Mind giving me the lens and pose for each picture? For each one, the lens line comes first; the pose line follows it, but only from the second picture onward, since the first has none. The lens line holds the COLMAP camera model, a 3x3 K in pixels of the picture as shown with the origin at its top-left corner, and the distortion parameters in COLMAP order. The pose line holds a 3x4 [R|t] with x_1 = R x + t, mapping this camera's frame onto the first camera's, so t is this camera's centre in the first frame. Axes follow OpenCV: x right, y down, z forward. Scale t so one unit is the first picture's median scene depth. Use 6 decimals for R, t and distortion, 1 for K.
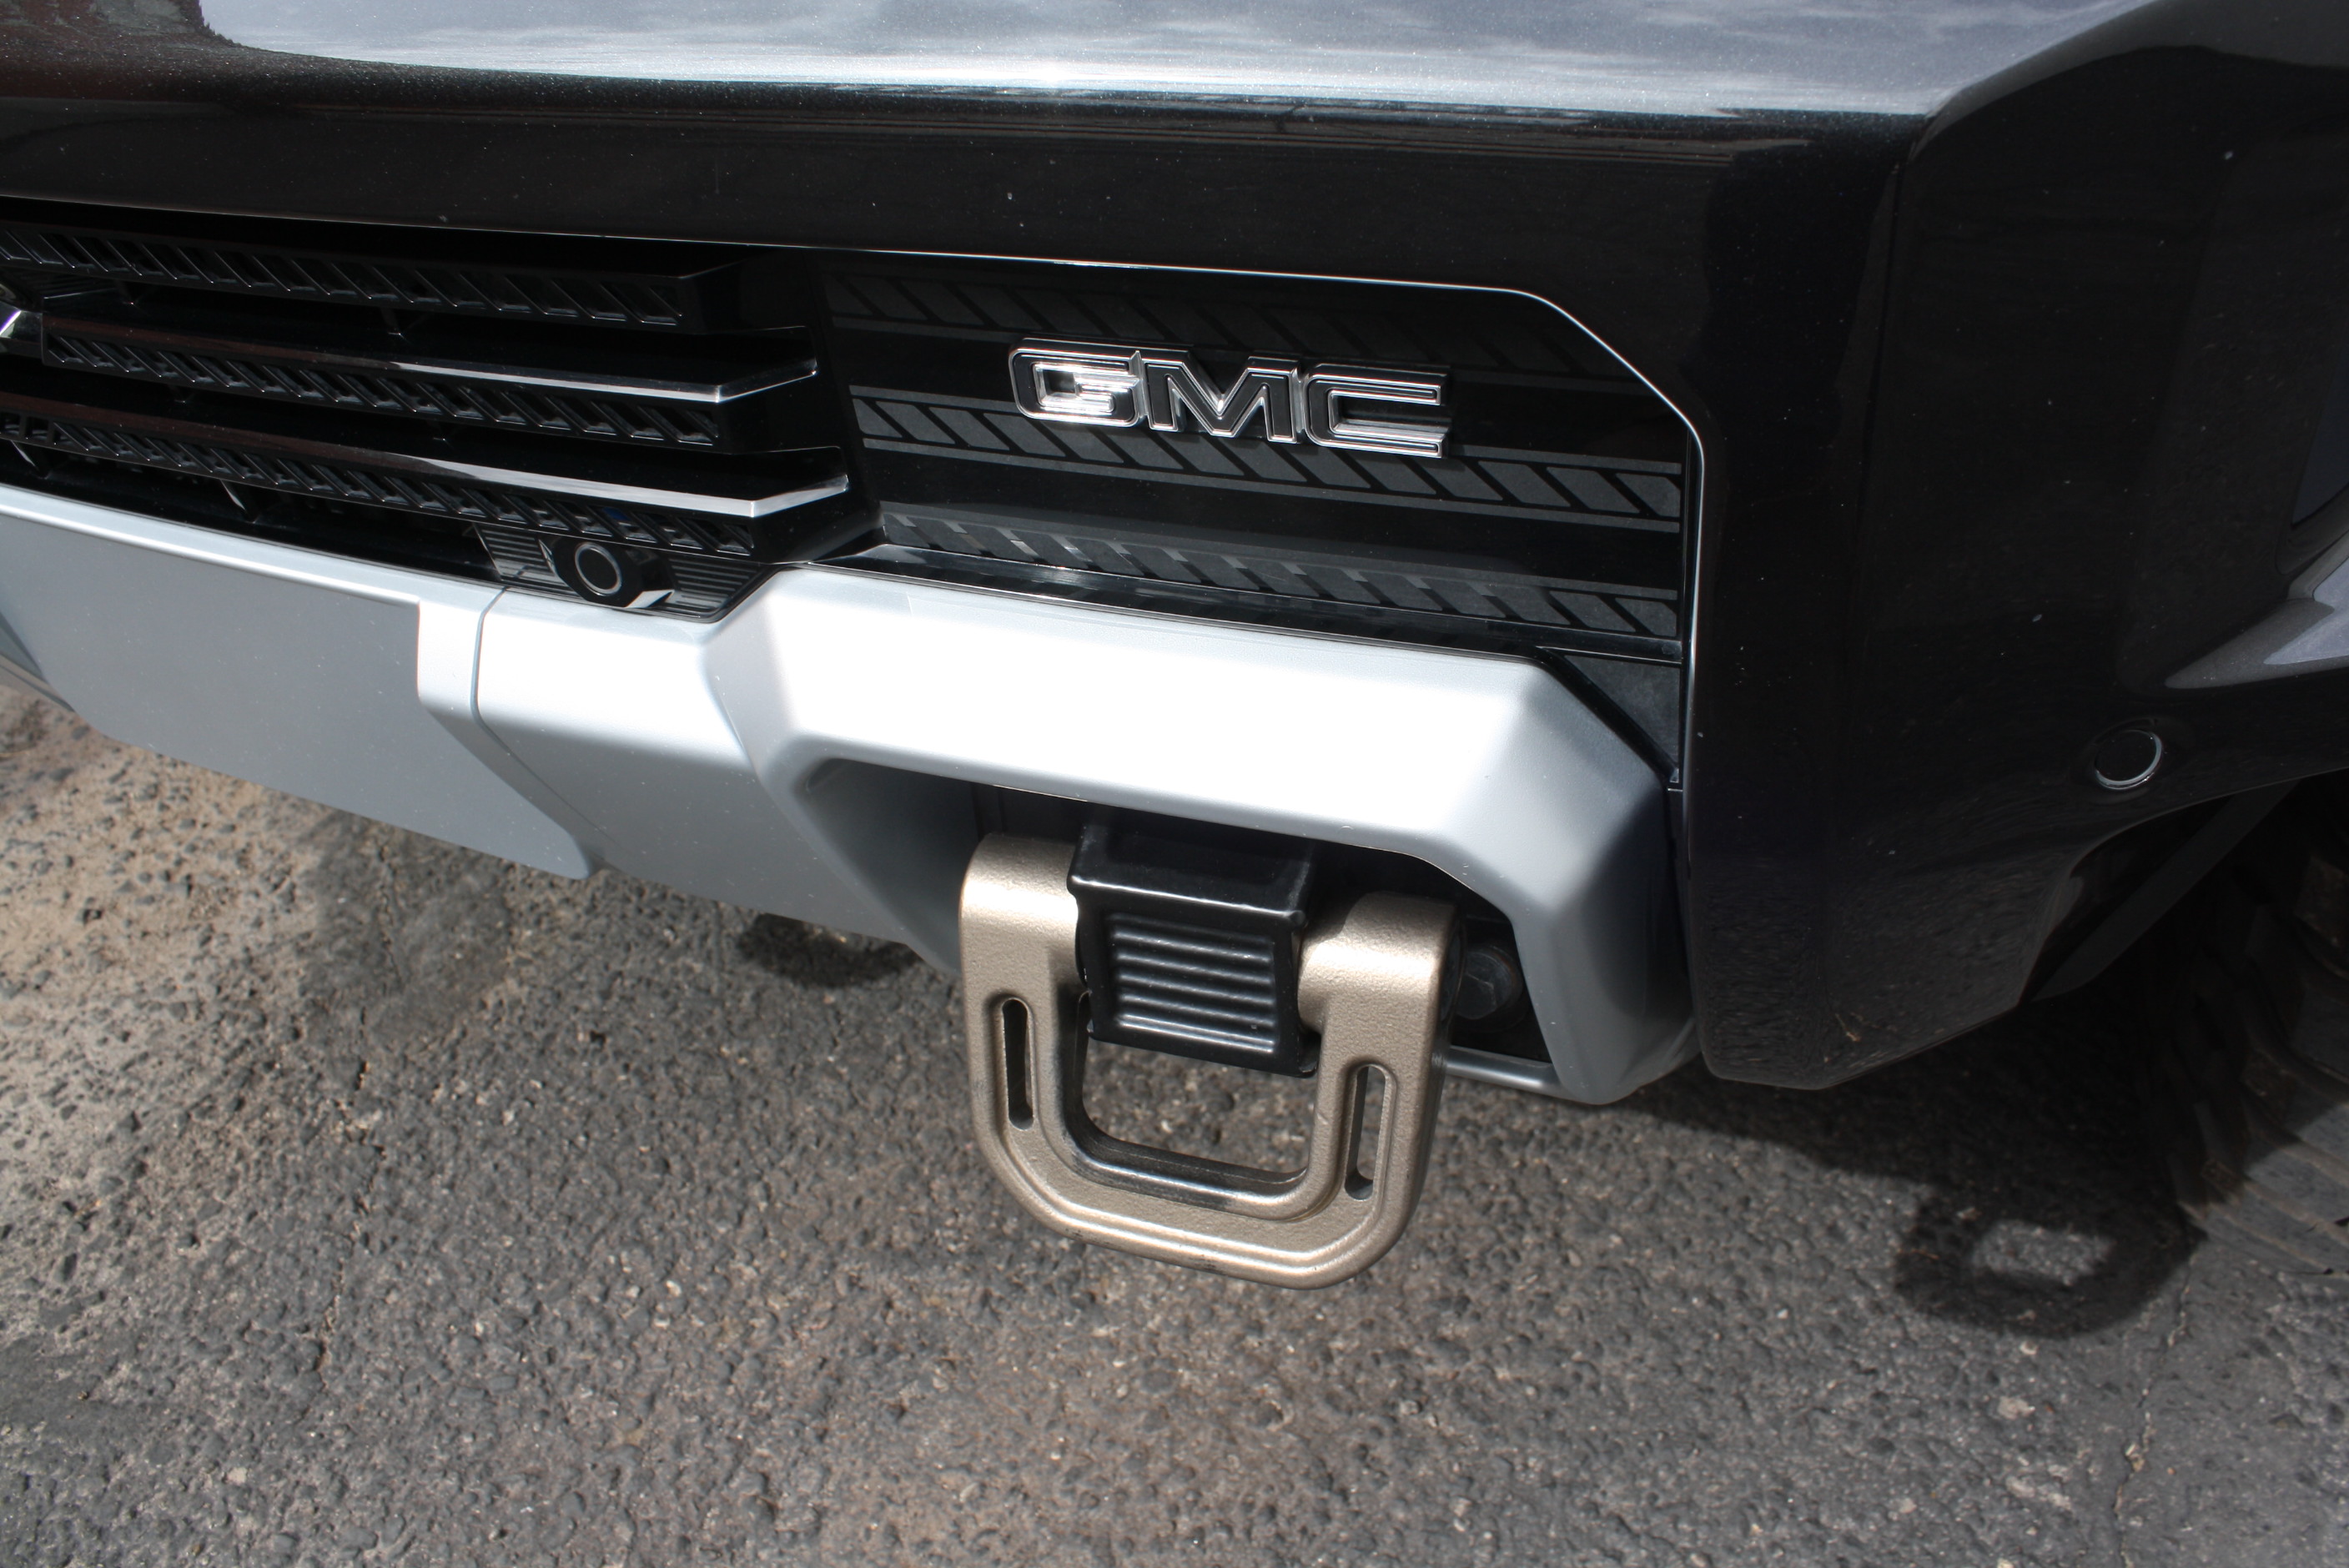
lens RADIAL K [[1942.1, 0, 1174.5], [0, 1942.1, 784.0], [0, 0, 1]] dist [-0.154165, 0.142303]
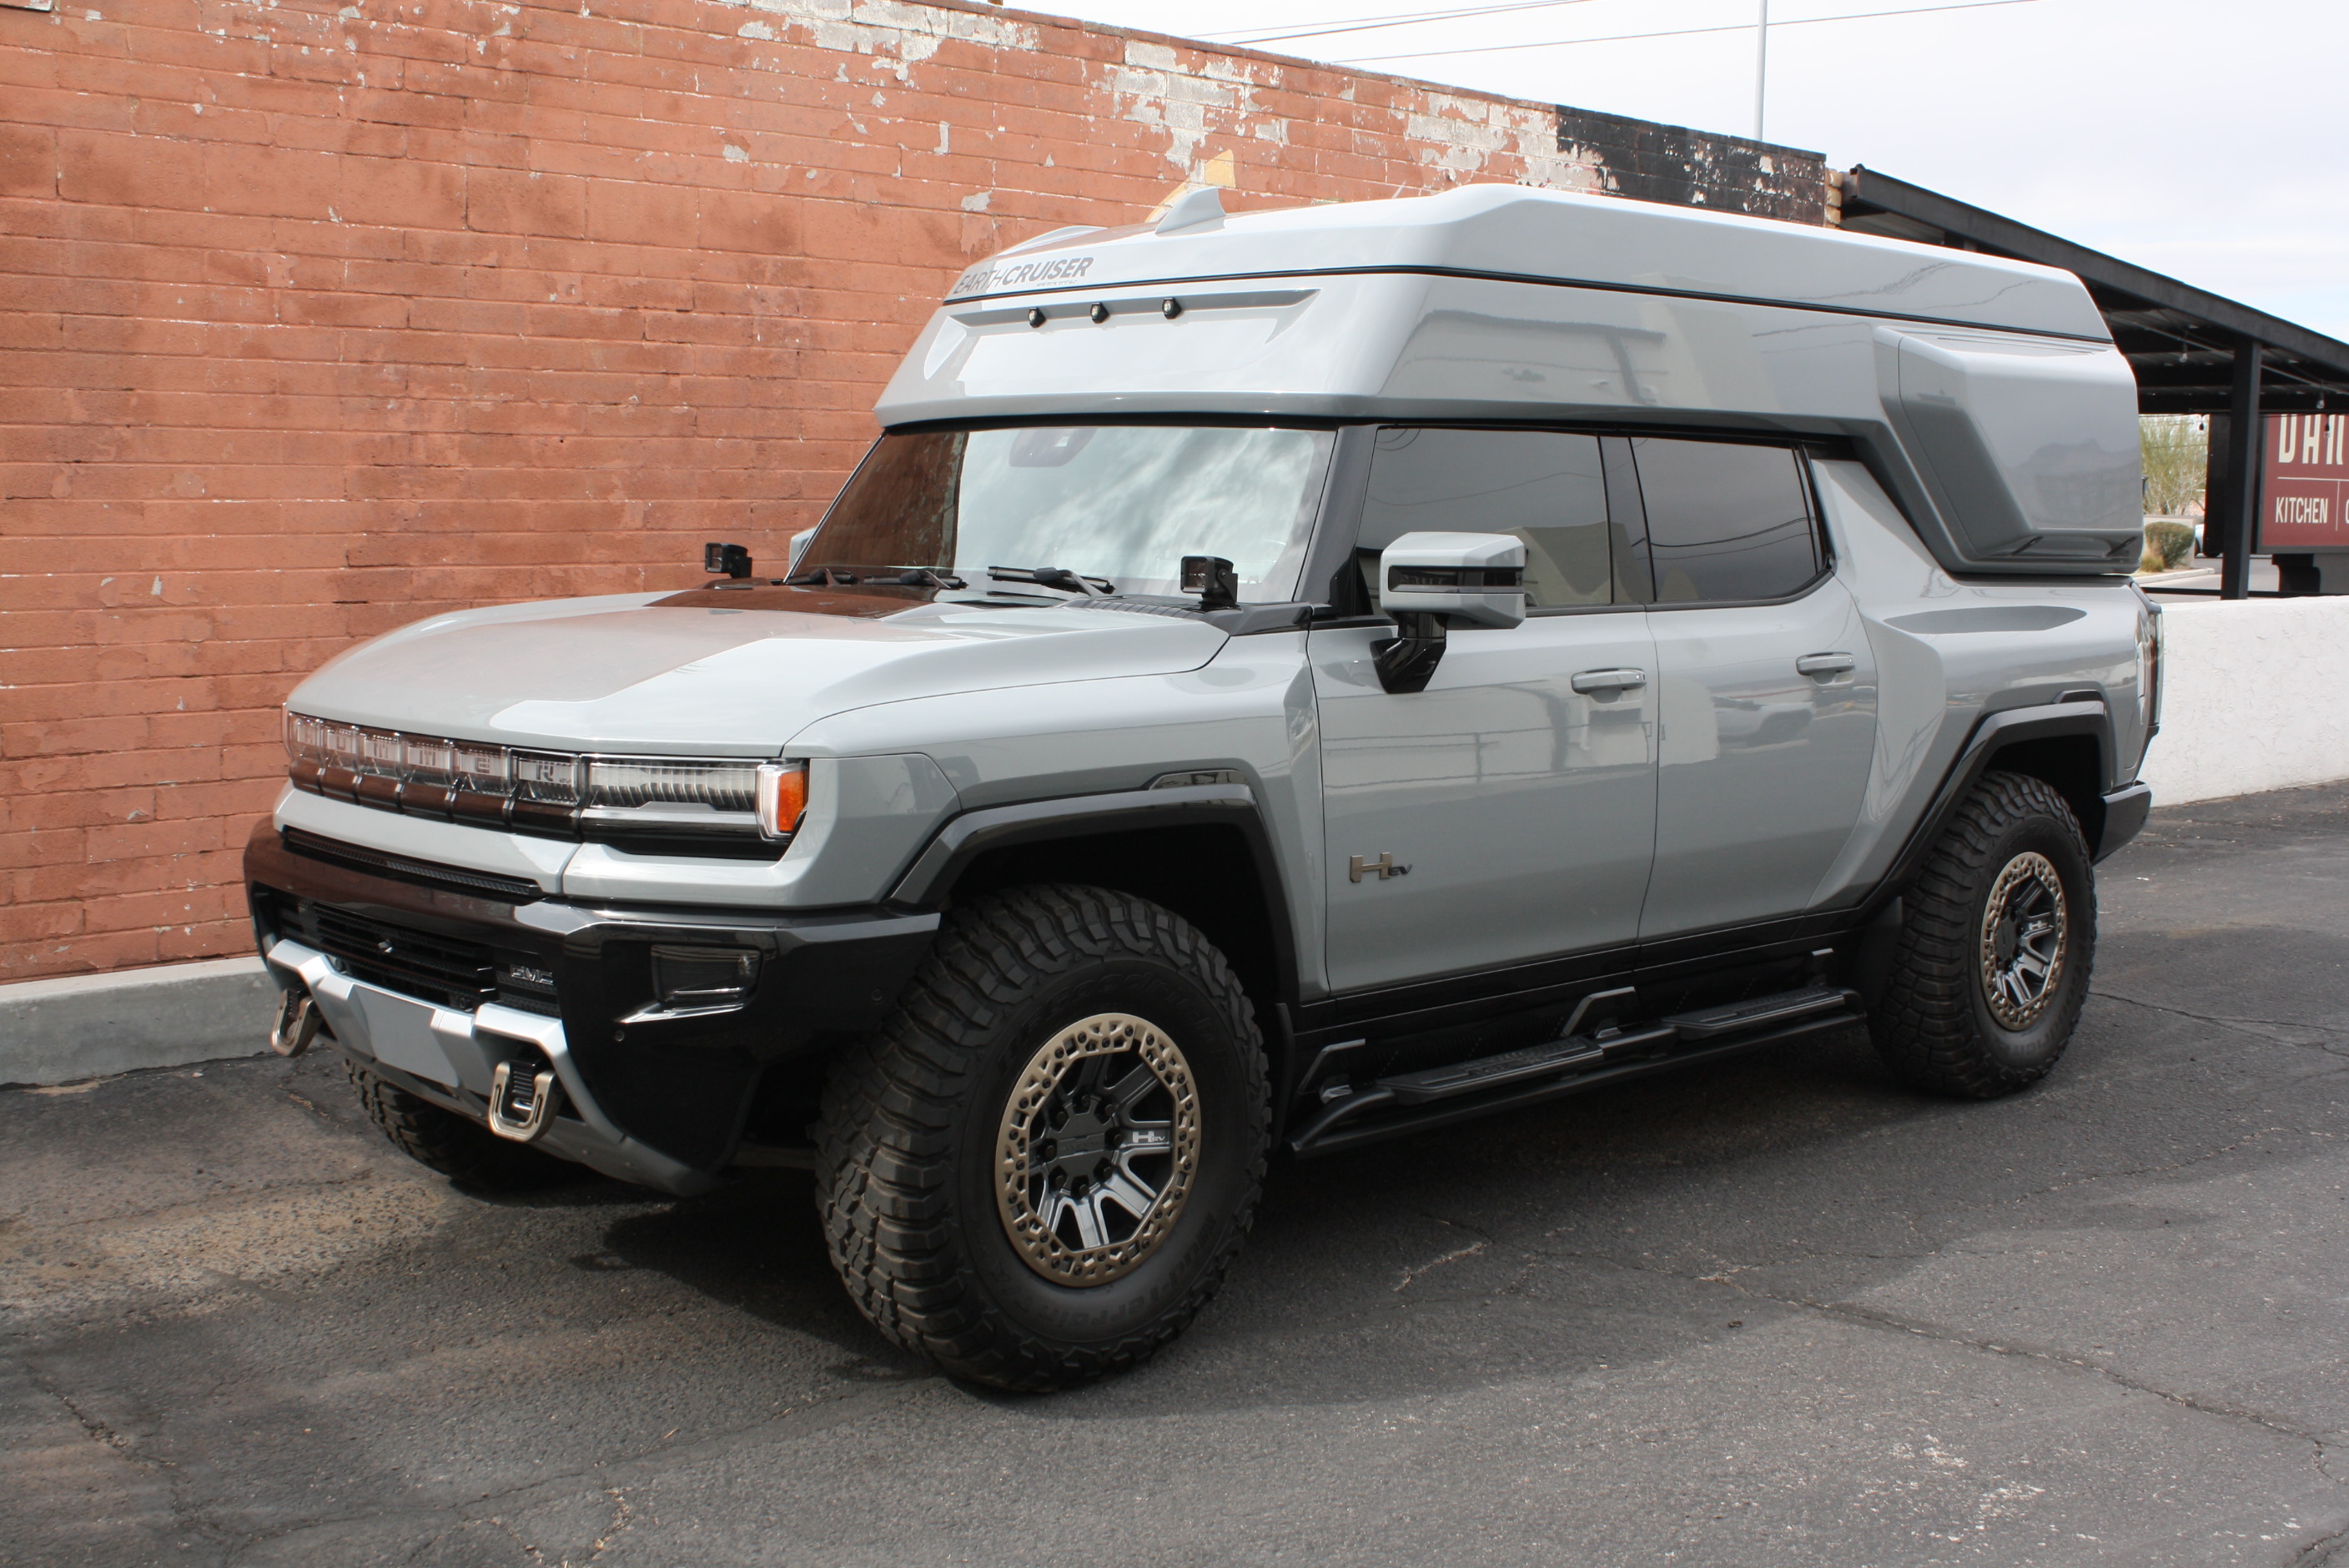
lens RADIAL K [[2546.6, 0, 1201.5], [0, 2546.6, 792.1], [0, 0, 1]] dist [-0.132283, 0.184459]
pose [[0.944503, 0.115563, -0.307506, 1.685259], [-0.245139, 0.871083, -0.425584, 0.838970], [0.218681, 0.477347, 0.851069, -2.181255]]
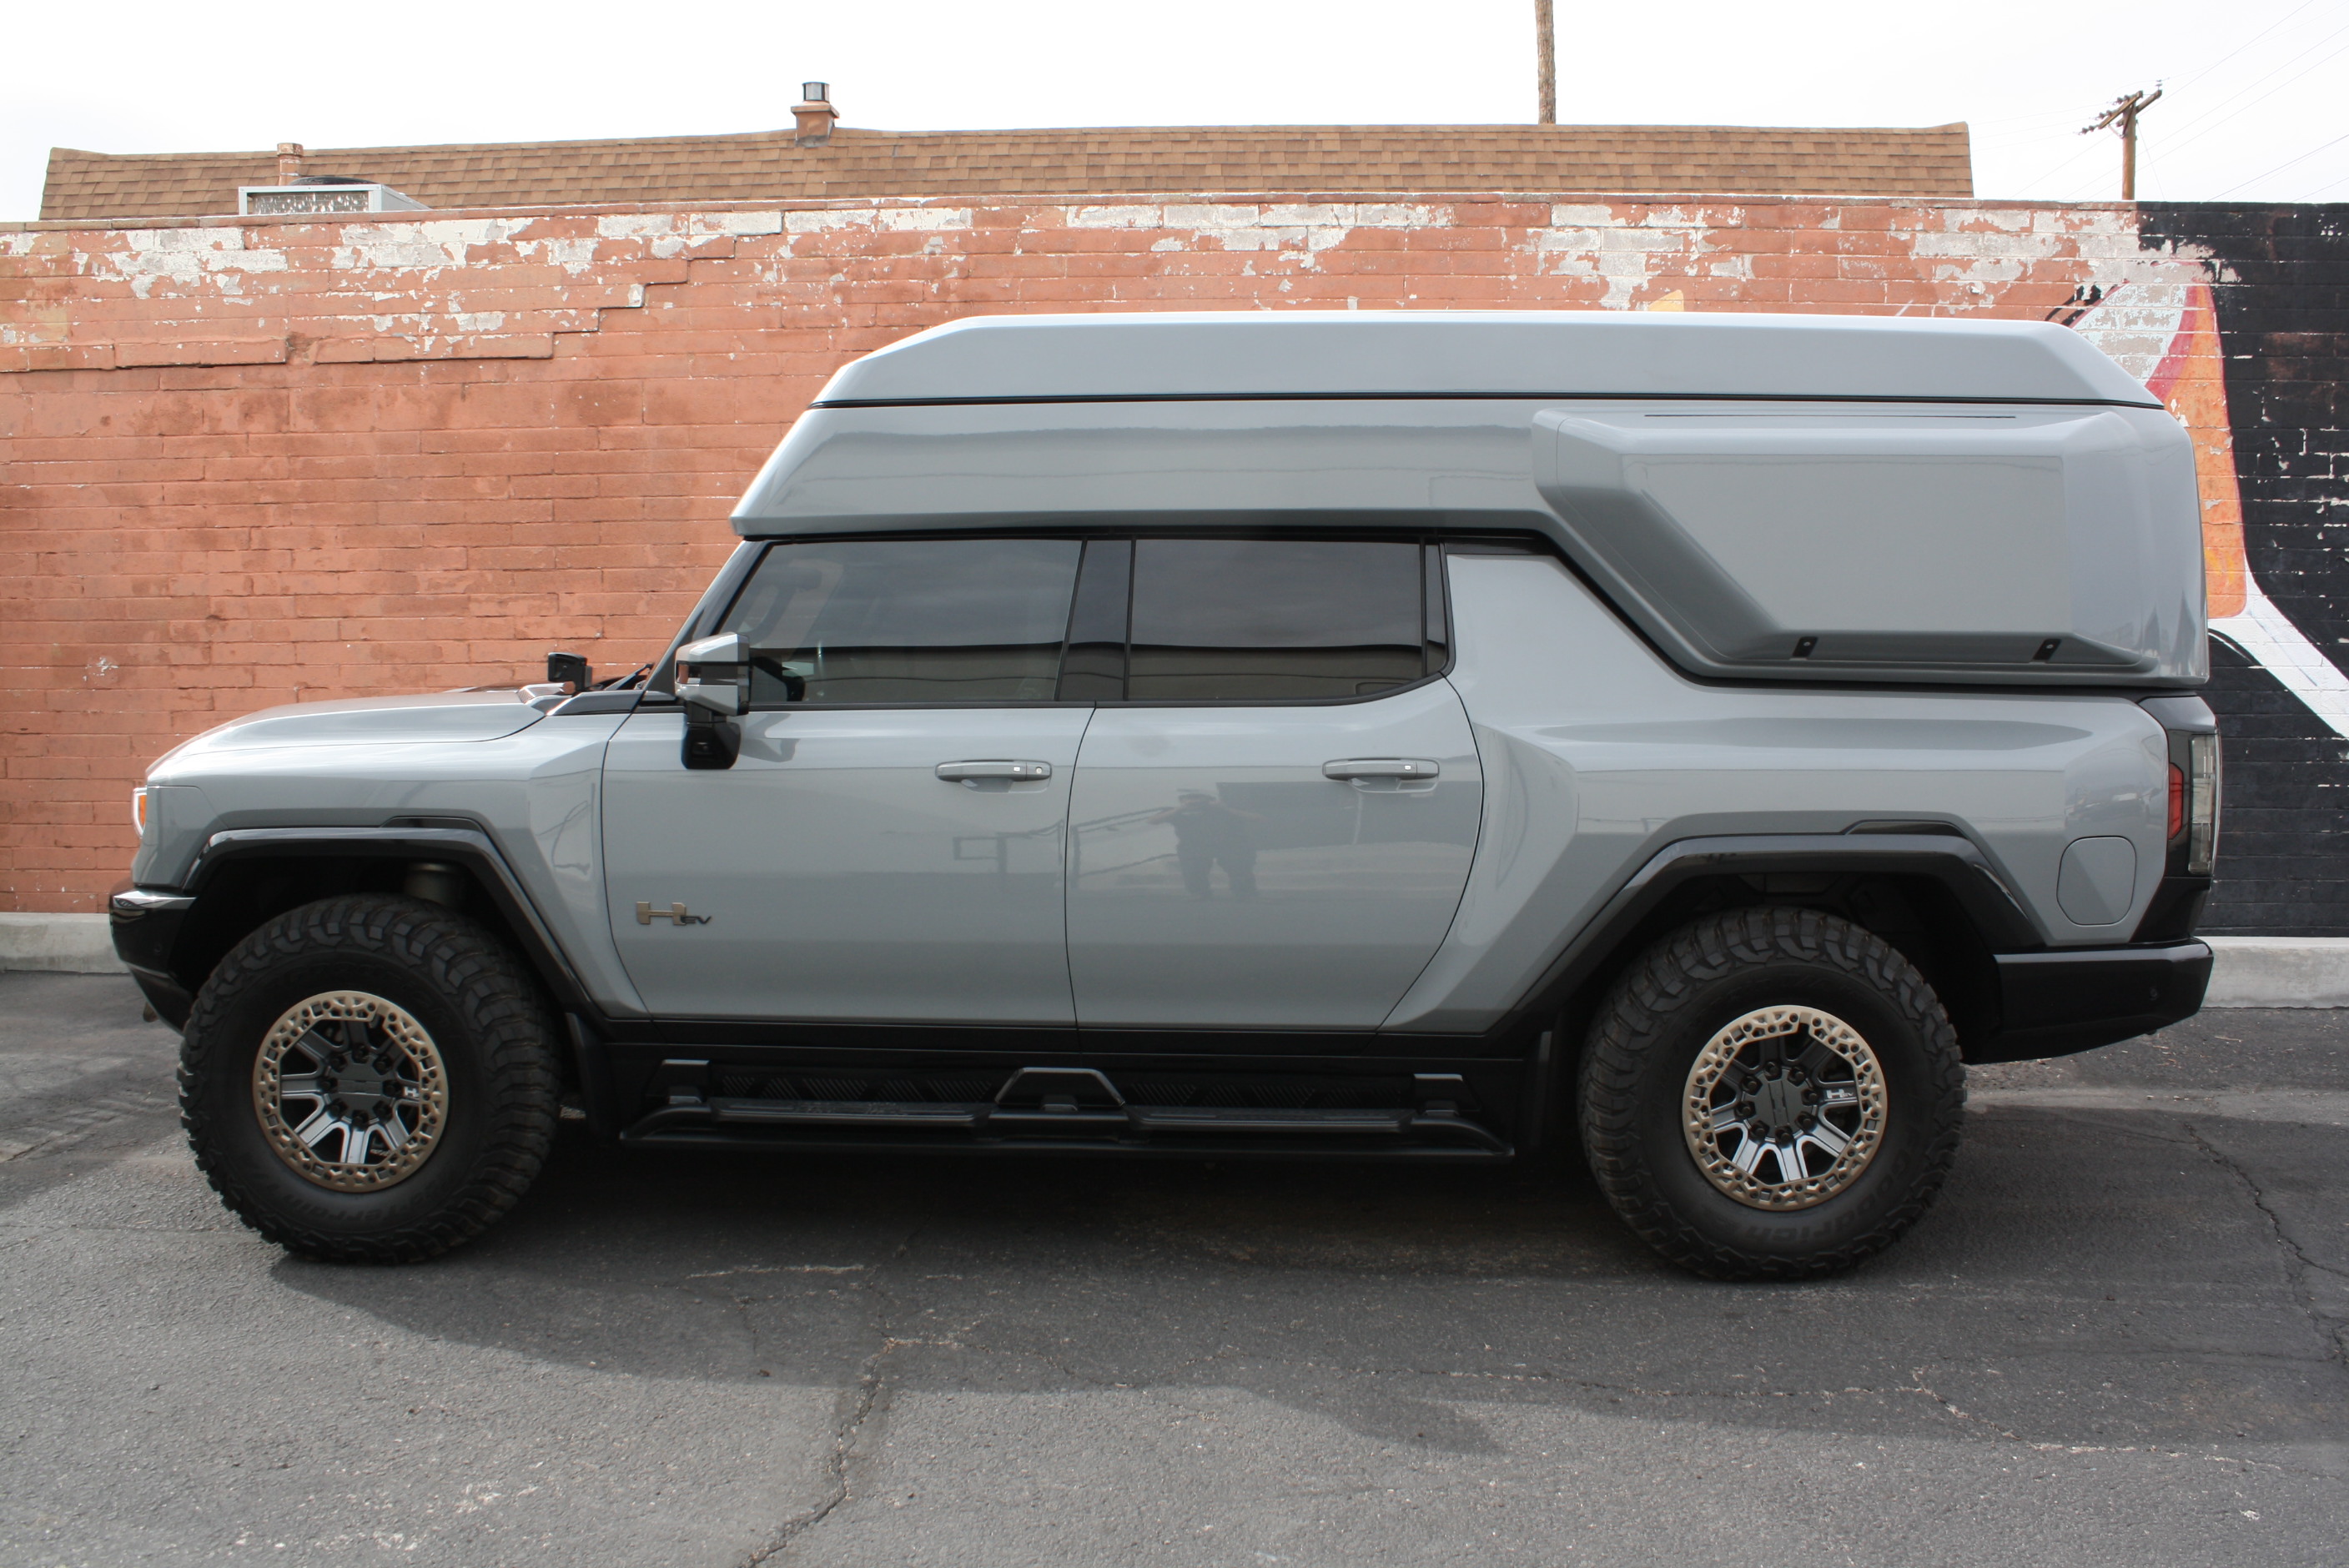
lens RADIAL K [[1990.1, 0, 1187.6], [0, 1990.1, 771.9], [0, 0, 1]] dist [-0.169534, 0.154570]
pose [[0.438807, 0.140320, -0.887557, 4.067379], [-0.538567, 0.831734, -0.134772, -0.856696], [0.719301, 0.537148, 0.440543, -0.005599]]
